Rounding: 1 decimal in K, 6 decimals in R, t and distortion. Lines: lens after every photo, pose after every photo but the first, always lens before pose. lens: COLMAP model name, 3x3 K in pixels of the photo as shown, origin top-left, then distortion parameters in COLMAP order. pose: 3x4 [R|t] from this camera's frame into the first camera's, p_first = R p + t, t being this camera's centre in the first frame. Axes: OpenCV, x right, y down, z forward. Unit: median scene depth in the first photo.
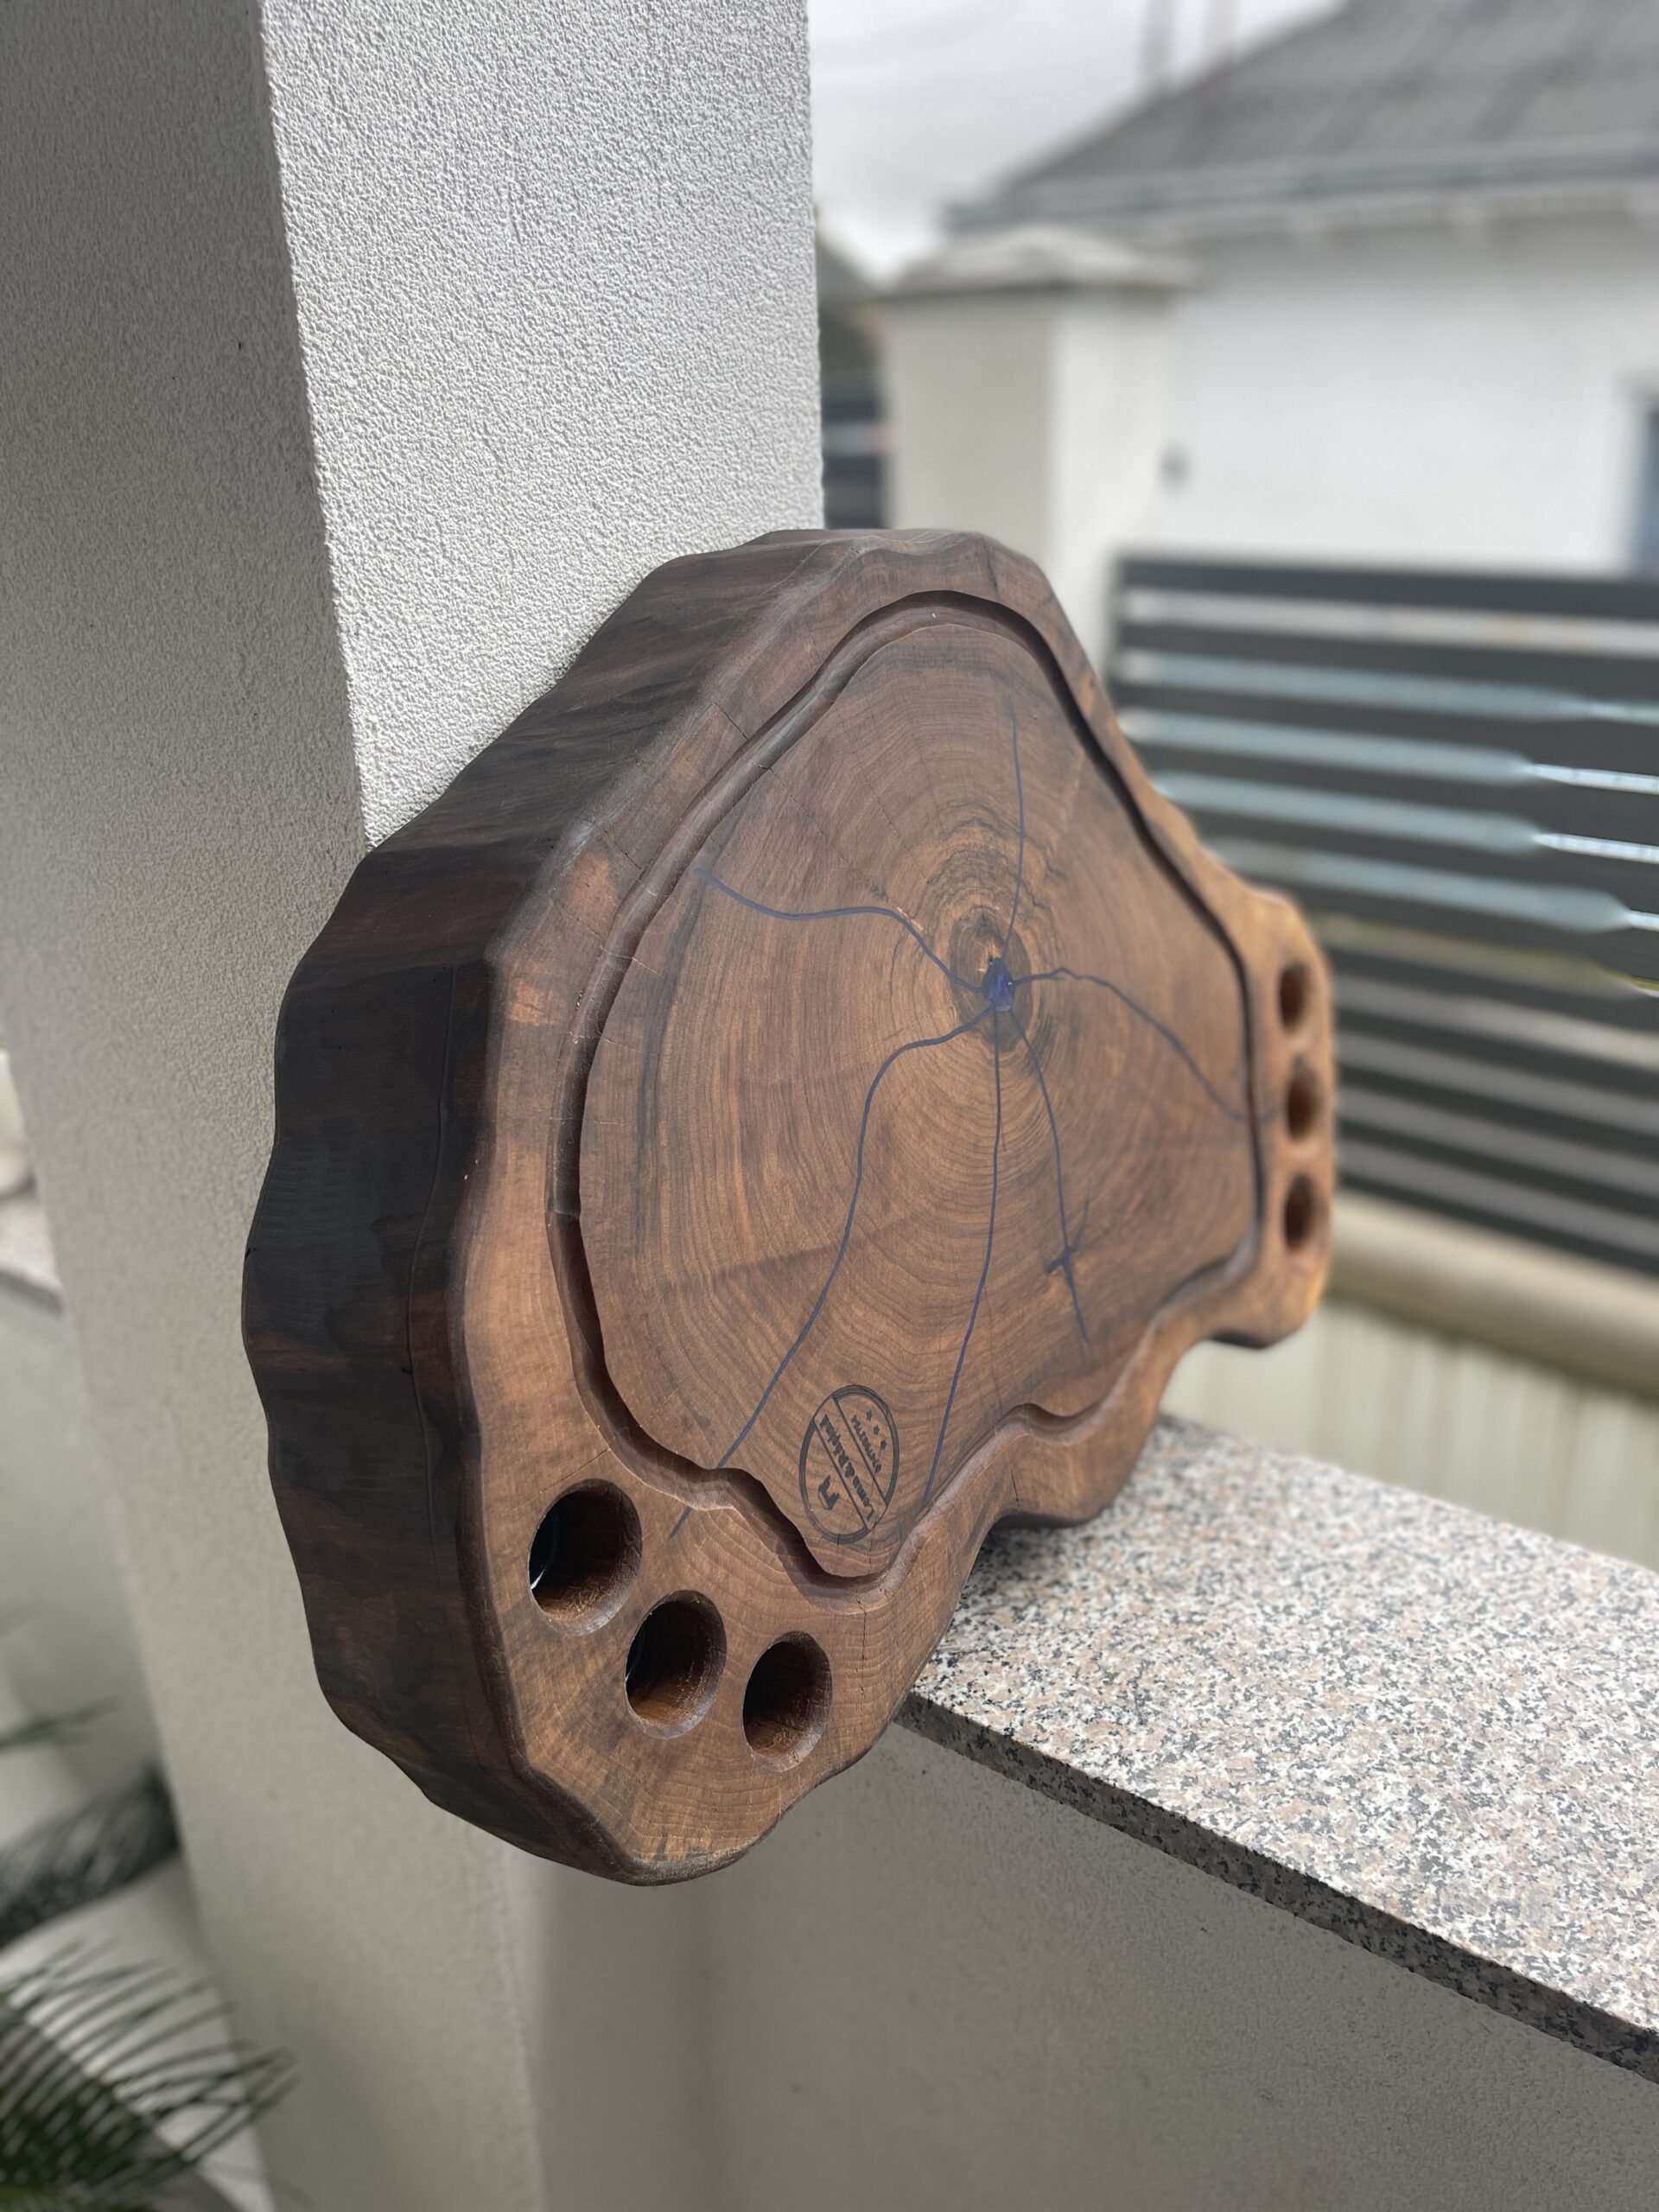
lens RADIAL K [[1676.0, 0, 840.1], [0, 1676.0, 1127.1], [0, 0, 1]] dist [0.079488, -0.118487]
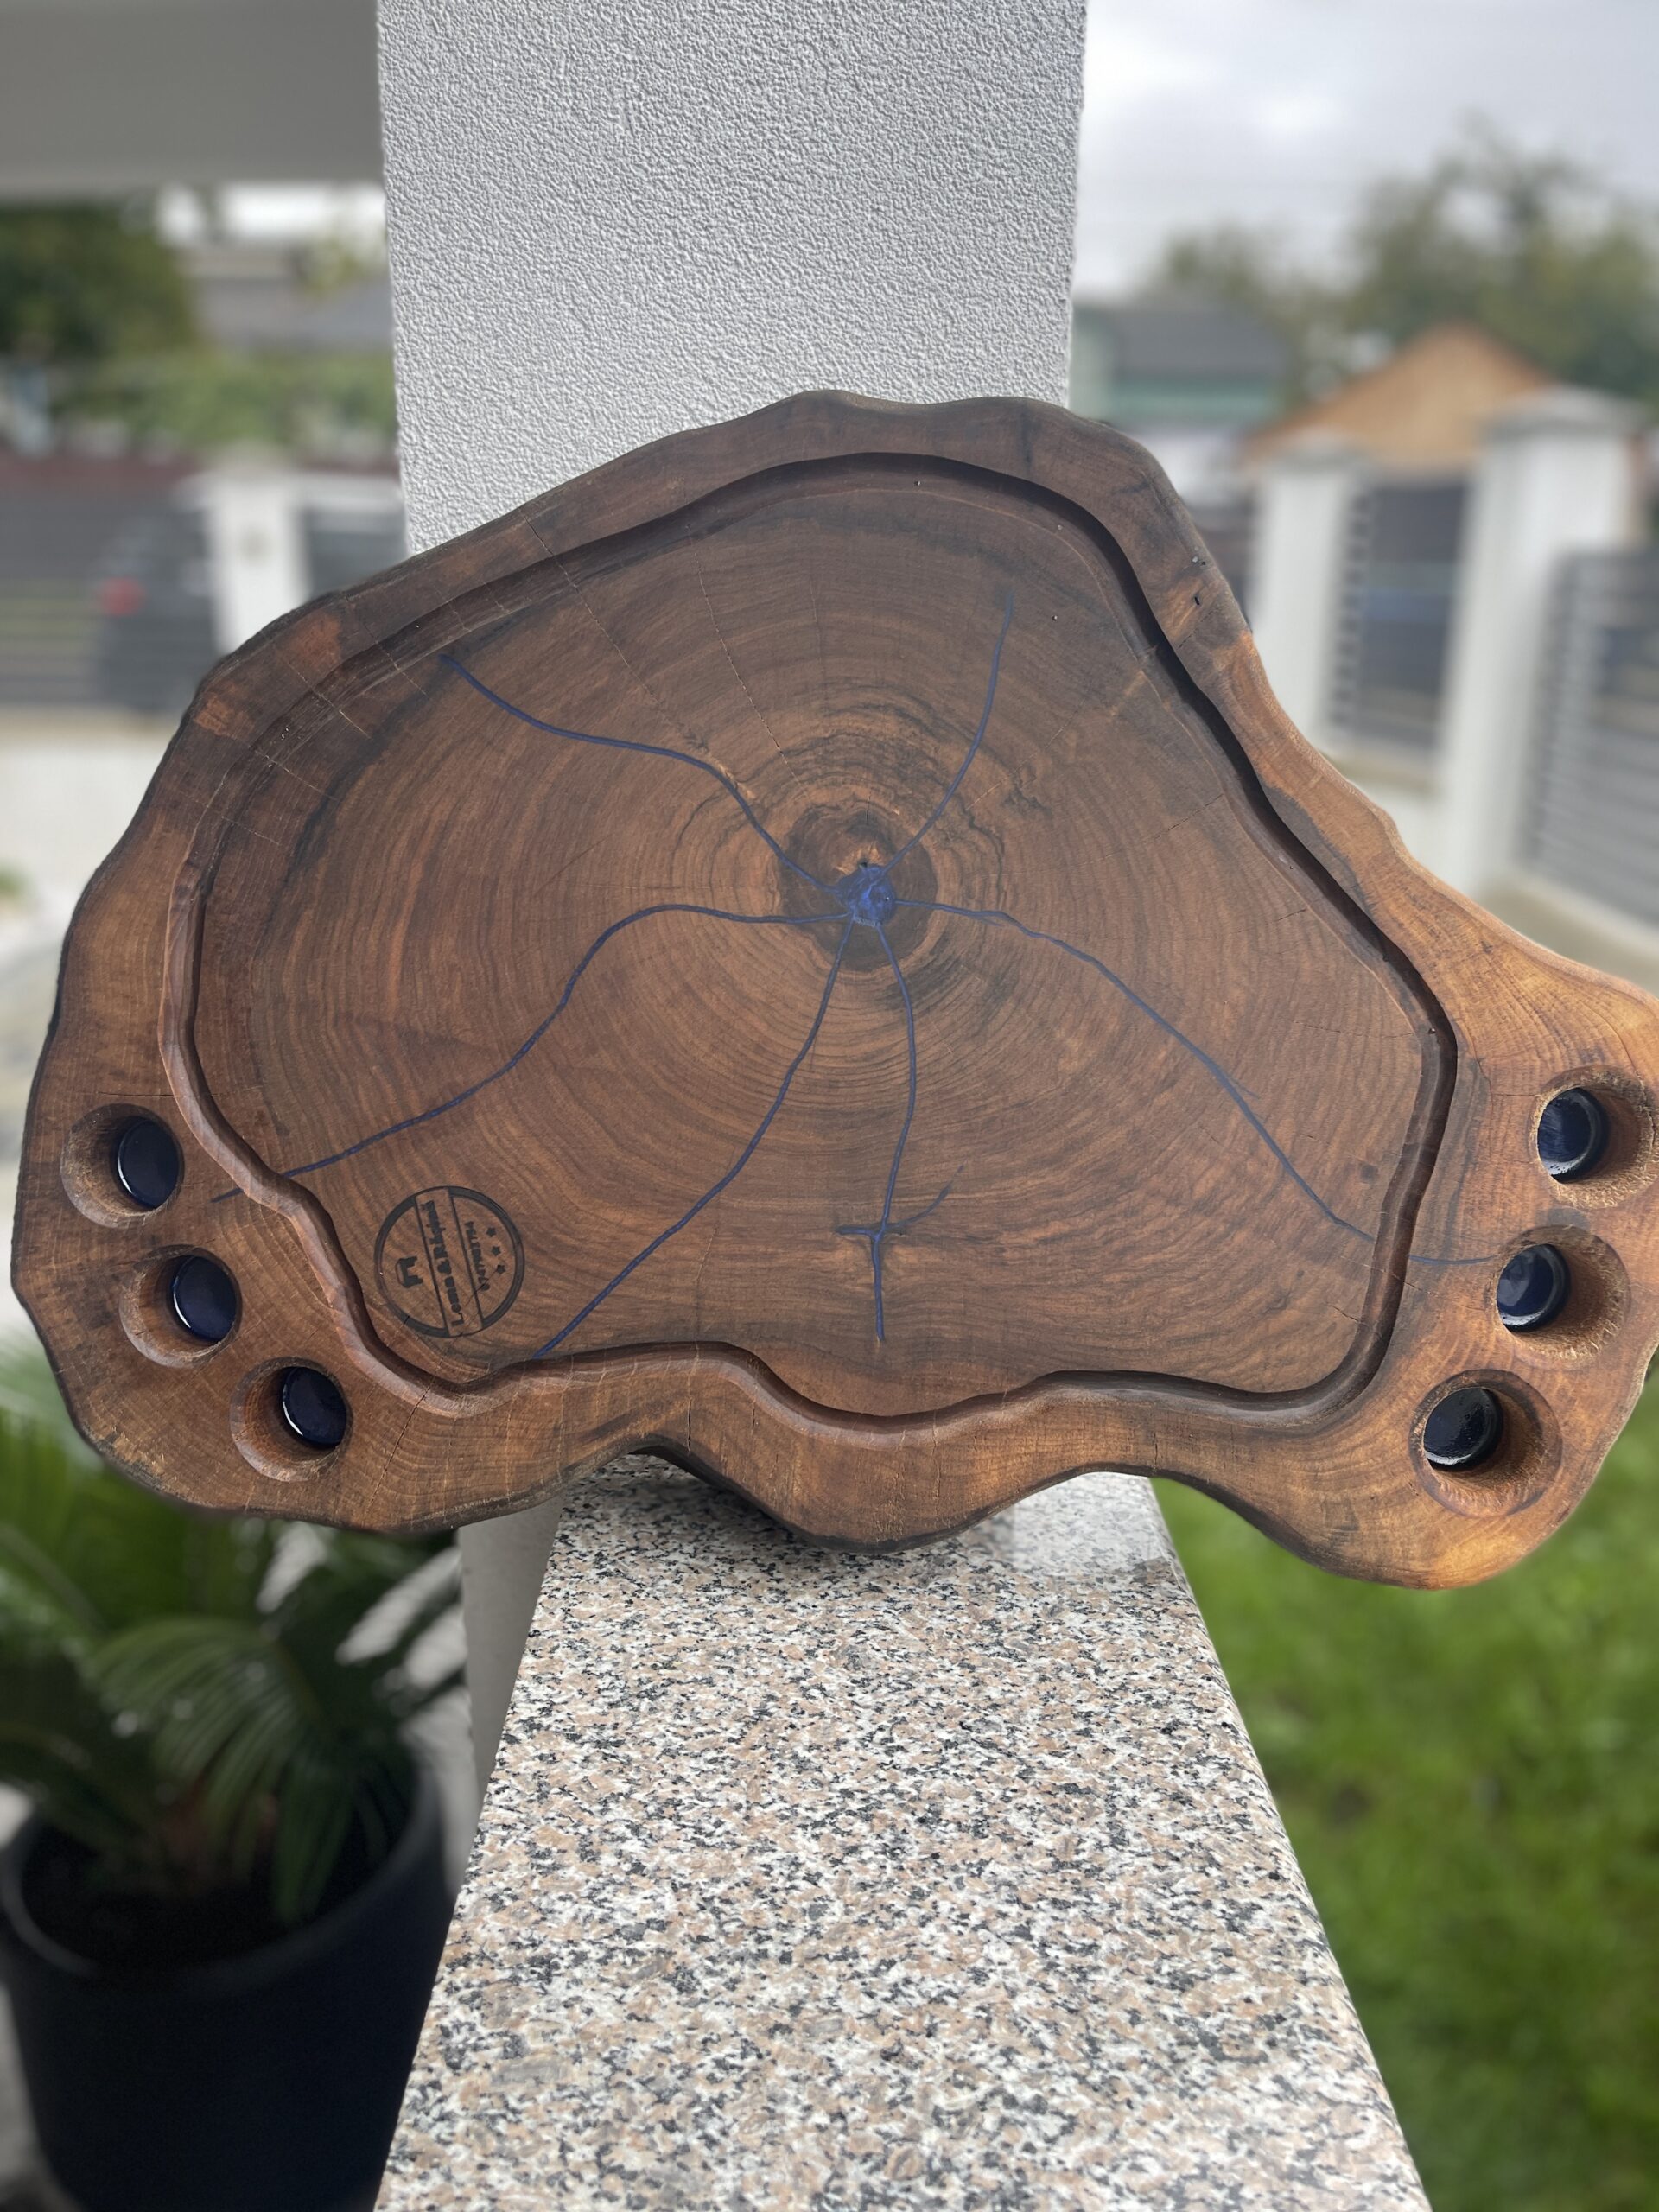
lens RADIAL K [[1676.0, 0, 811.5], [0, 1676.0, 1131.0], [0, 0, 1]] dist [0.079488, -0.118487]
pose [[0.575766, 0.276763, -0.769348, 0.873438], [-0.345906, 0.935062, 0.077507, -0.028391], [0.740839, 0.221496, 0.634111, 0.485922]]
